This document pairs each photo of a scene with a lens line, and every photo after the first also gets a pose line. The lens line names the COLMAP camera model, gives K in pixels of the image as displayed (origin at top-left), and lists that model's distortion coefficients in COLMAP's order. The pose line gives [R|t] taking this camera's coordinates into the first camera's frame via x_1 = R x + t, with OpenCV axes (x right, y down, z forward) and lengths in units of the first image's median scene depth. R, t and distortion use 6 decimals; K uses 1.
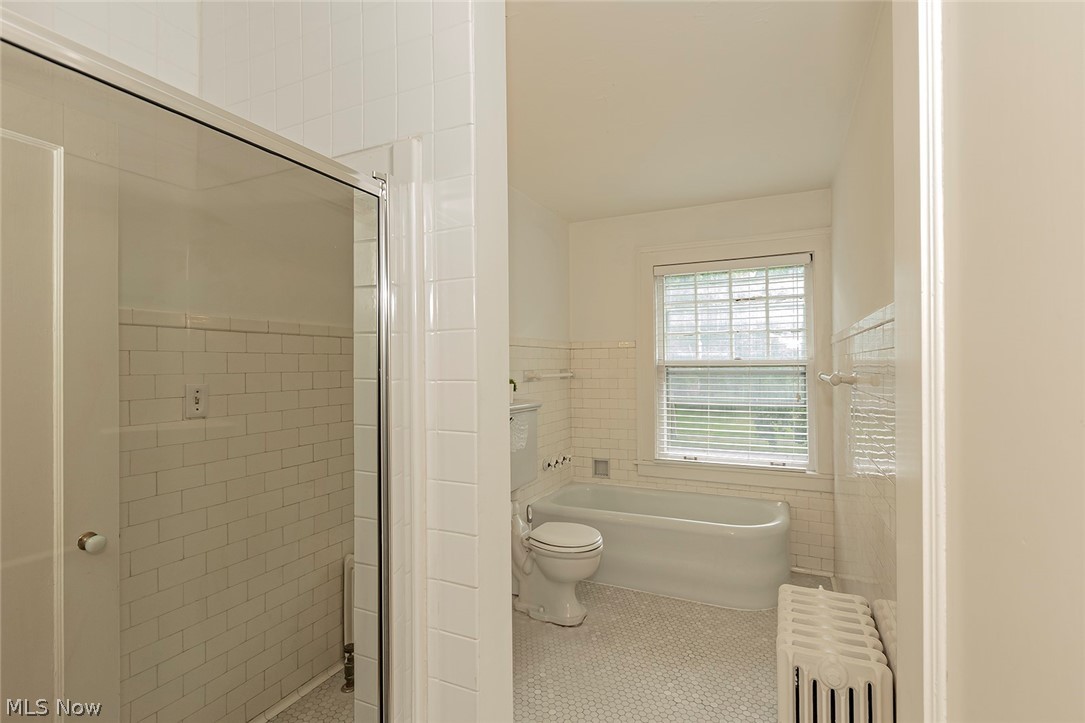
lens RADIAL K [[483.4, 0, 548.3], [0, 483.4, 360.0], [0, 0, 1]] dist [0.003045, 0.000815]
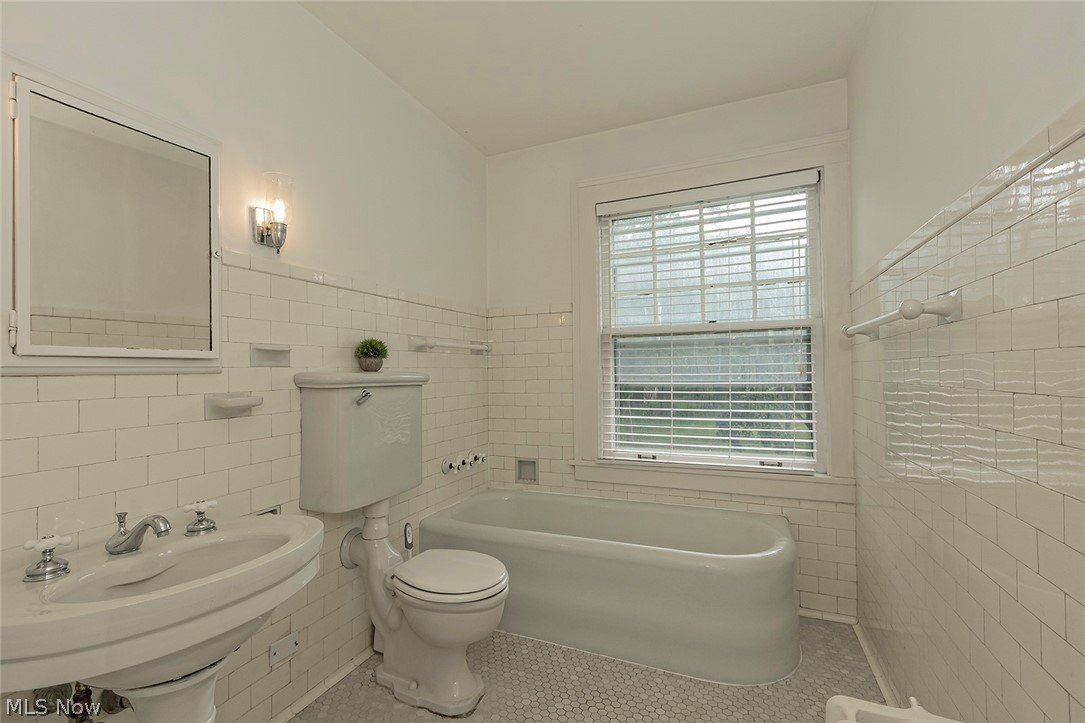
lens RADIAL K [[483.4, 0, 477.1], [0, 483.4, 381.8], [0, 0, 1]] dist [0.003045, 0.000815]
pose [[0.998391, -0.014496, -0.054825, 0.077780], [0.016241, 0.999371, 0.031520, 0.061582], [0.054334, -0.032360, 0.997998, 0.254857]]
